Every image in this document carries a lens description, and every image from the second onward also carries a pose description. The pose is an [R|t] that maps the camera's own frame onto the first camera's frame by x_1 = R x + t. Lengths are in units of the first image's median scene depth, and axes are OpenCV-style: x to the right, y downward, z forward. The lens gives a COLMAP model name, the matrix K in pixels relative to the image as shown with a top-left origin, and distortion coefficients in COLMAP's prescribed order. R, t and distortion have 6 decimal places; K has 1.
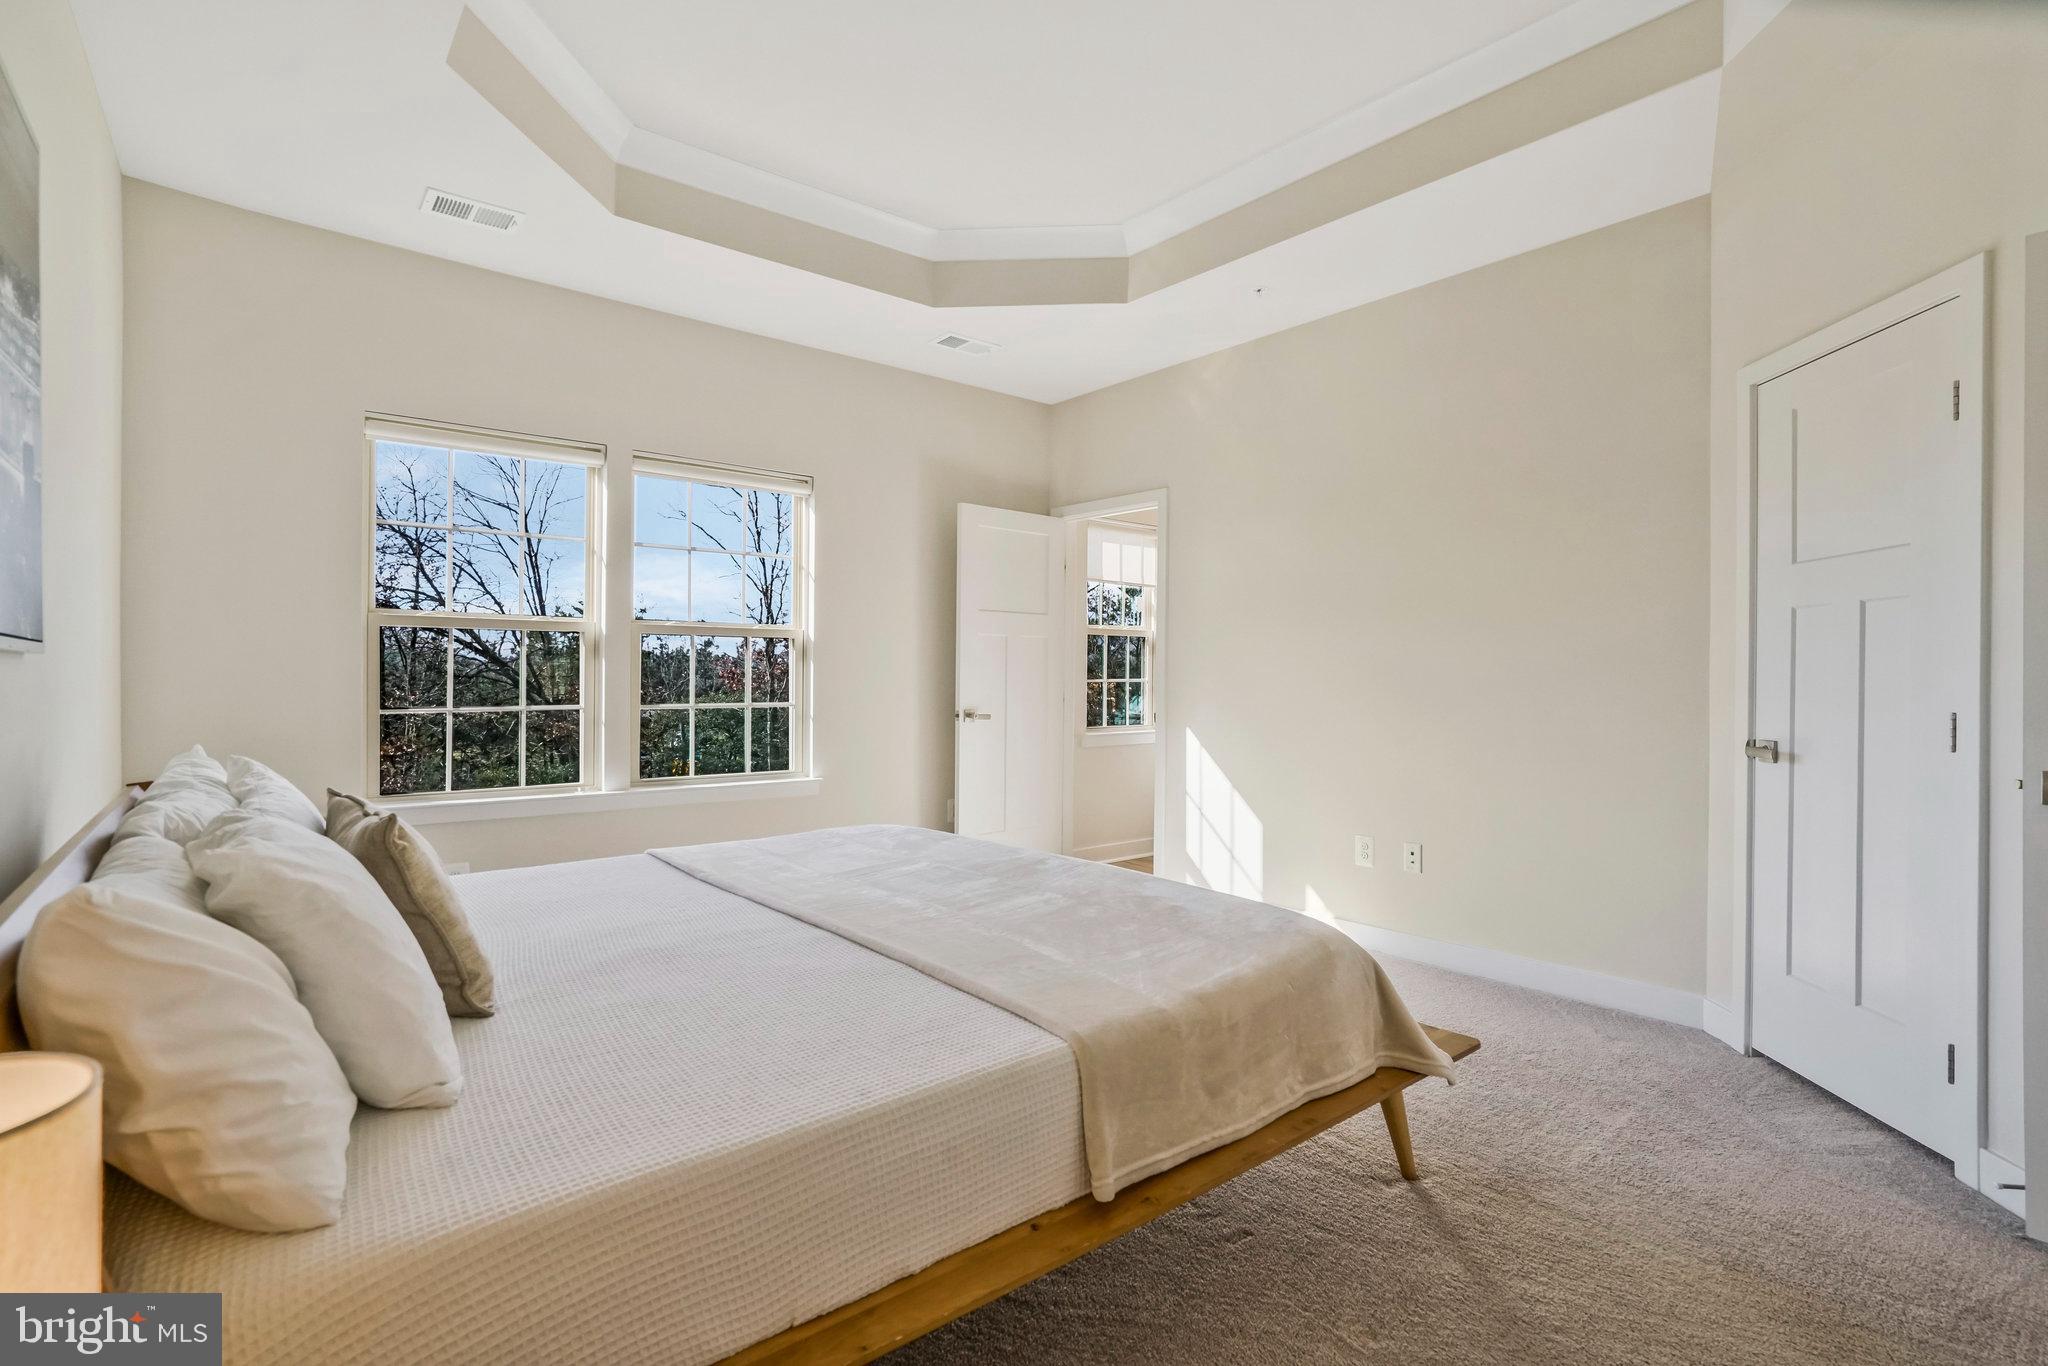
lens RADIAL K [[955.4, 0, 1031.3], [0, 955.4, 674.8], [0, 0, 1]] dist [-0.031011, 0.001340]
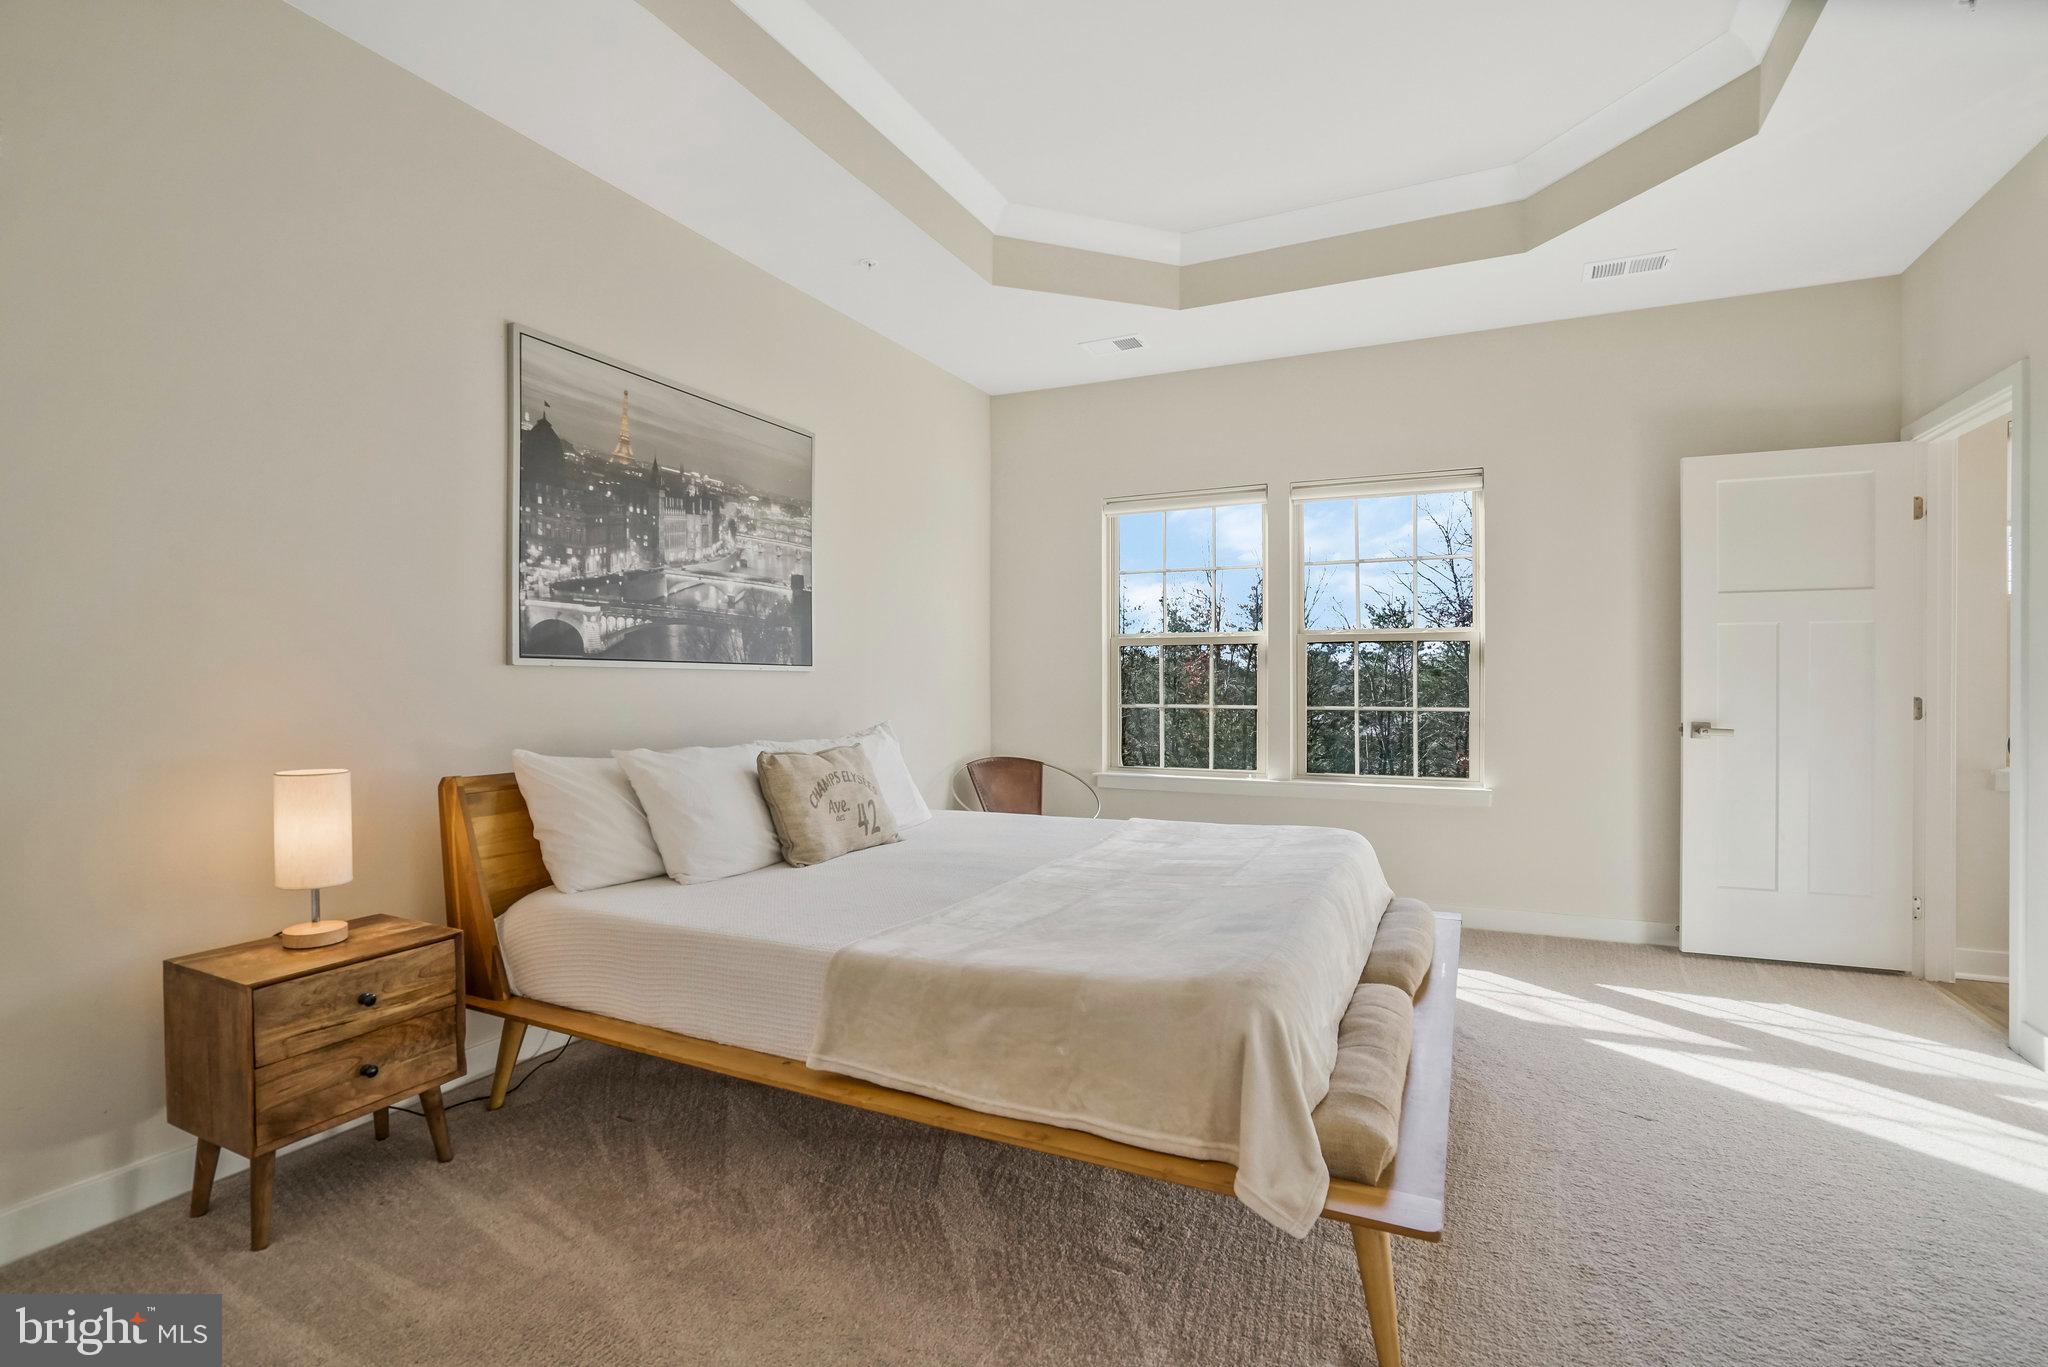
lens RADIAL K [[955.4, 0, 1031.3], [0, 955.4, 675.3], [0, 0, 1]] dist [-0.031011, 0.001340]
pose [[0.426025, -0.005878, -0.904692, 0.474168], [0.005499, 0.999977, -0.003908, -0.002146], [0.904695, -0.003309, 0.426048, 0.227700]]
